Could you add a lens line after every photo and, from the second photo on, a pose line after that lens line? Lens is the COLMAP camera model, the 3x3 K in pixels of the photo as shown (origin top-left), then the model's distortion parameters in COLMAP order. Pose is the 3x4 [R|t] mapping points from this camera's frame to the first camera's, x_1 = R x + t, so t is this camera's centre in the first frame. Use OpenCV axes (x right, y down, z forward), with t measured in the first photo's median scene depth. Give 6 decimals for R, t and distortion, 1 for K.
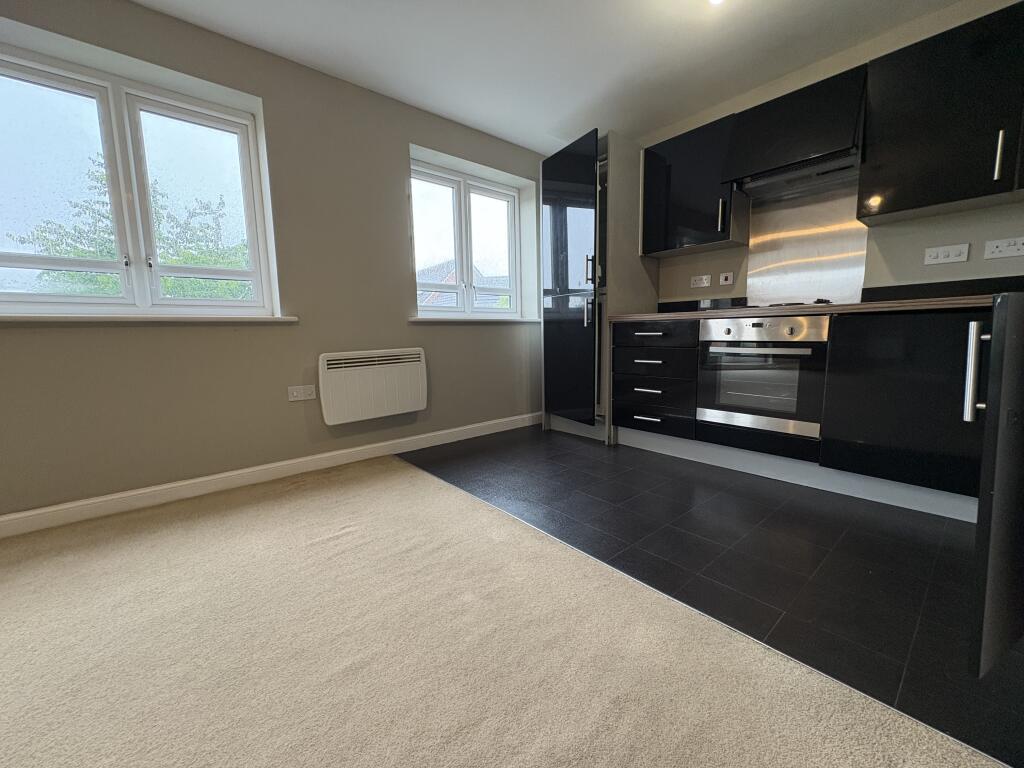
lens RADIAL K [[407.9, 0, 511.0], [0, 407.9, 382.5], [0, 0, 1]] dist [0.001520, -0.000469]
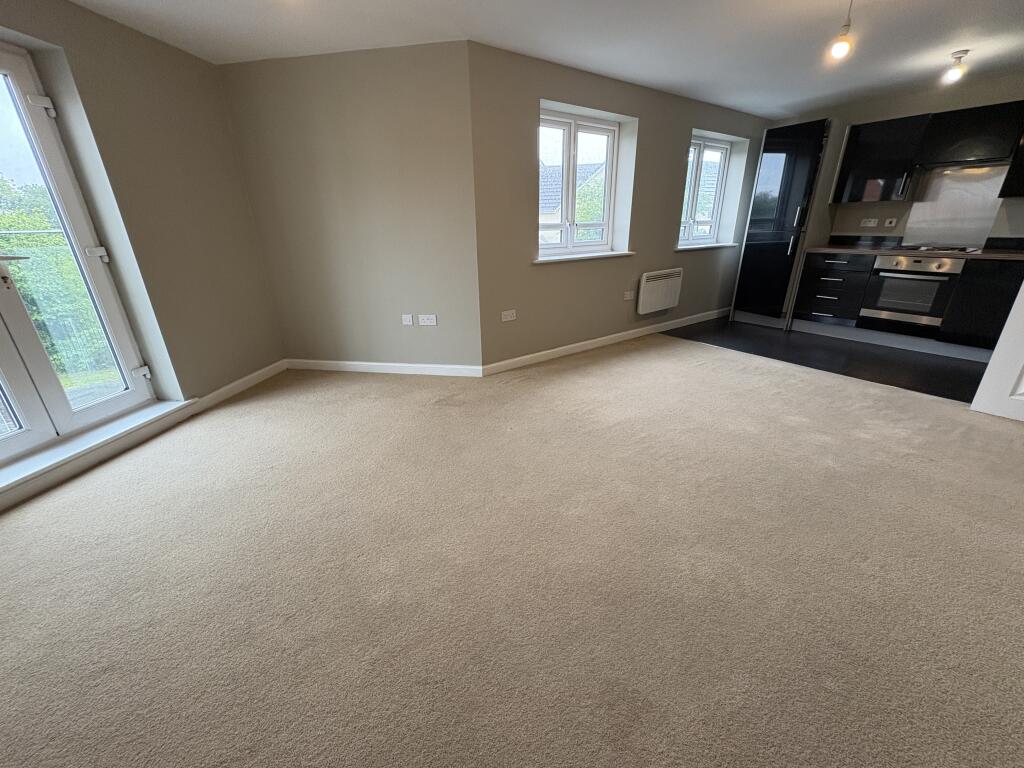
lens RADIAL K [[407.9, 0, 511.0], [0, 407.9, 382.5], [0, 0, 1]] dist [0.001520, -0.000469]
pose [[0.996865, 0.032643, -0.072072, -0.785114], [-0.013512, 0.967779, 0.251439, -0.043170], [0.077958, -0.249677, 0.965186, -0.758742]]
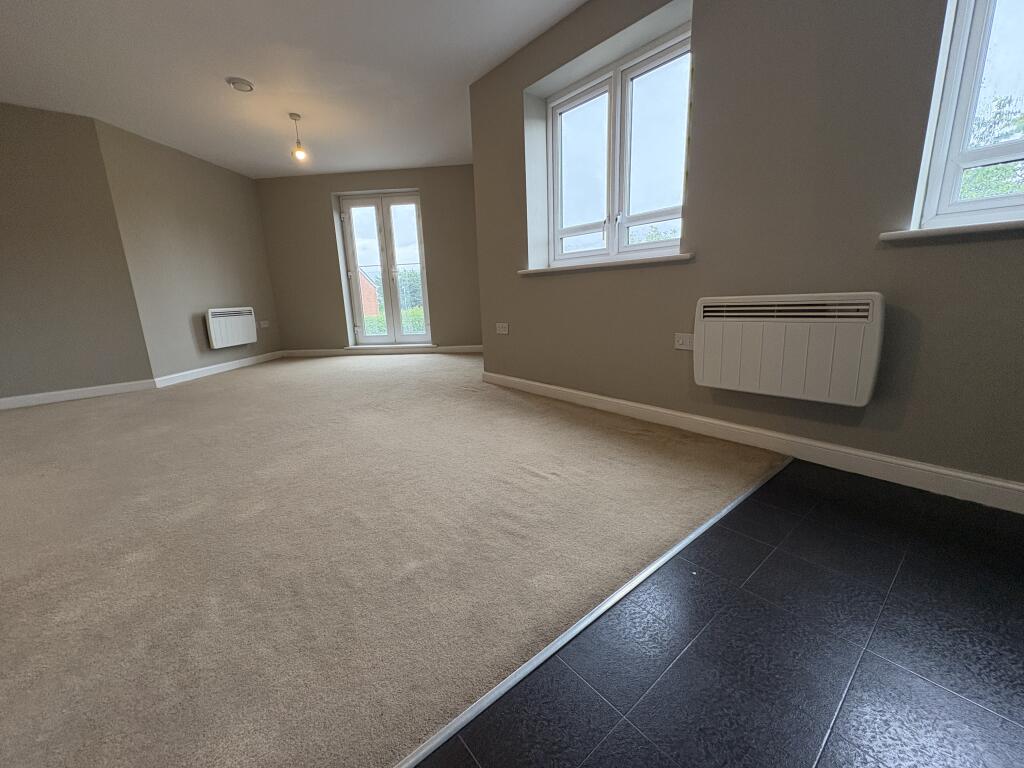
lens RADIAL K [[407.9, 0, 511.0], [0, 407.9, 382.5], [0, 0, 1]] dist [0.001520, -0.000469]
pose [[-0.007534, 0.239059, -0.970976, 0.329802], [-0.082072, 0.967580, 0.238859, -0.061230], [0.996598, 0.081490, 0.012331, 0.545081]]
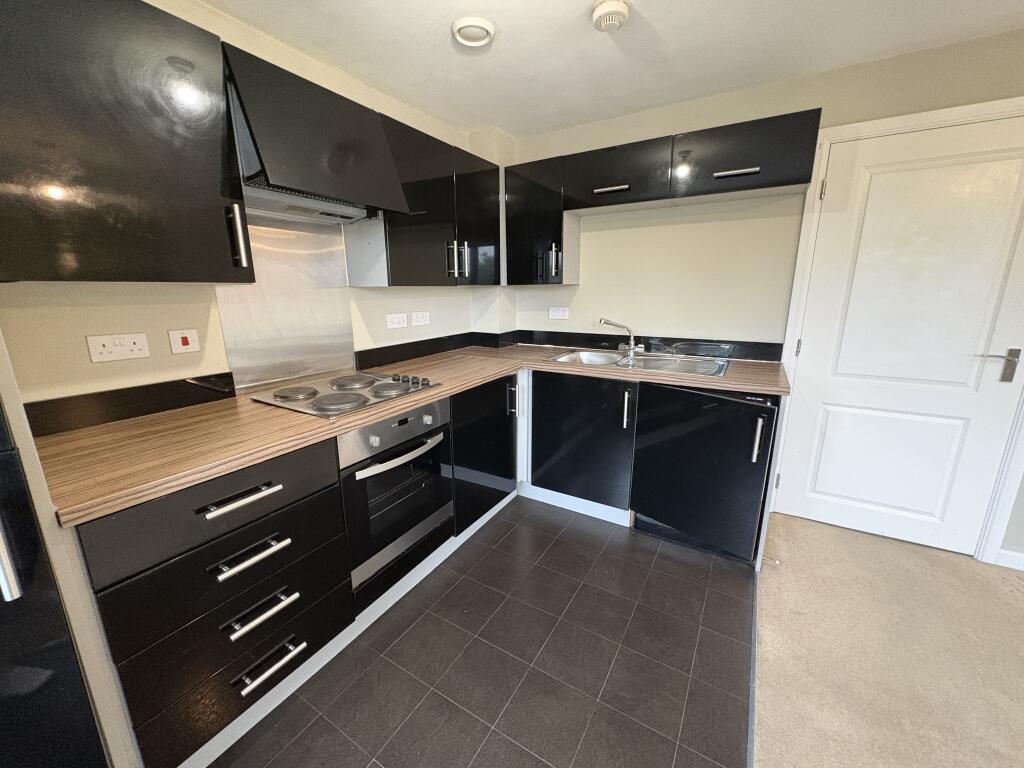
lens RADIAL K [[407.9, 0, 511.0], [0, 407.9, 382.5], [0, 0, 1]] dist [0.001520, -0.000469]
pose [[-0.323939, -0.193397, 0.926100, -0.112964], [0.124568, 0.961642, 0.244391, -0.291328], [-0.937841, 0.194530, -0.287422, 0.799297]]
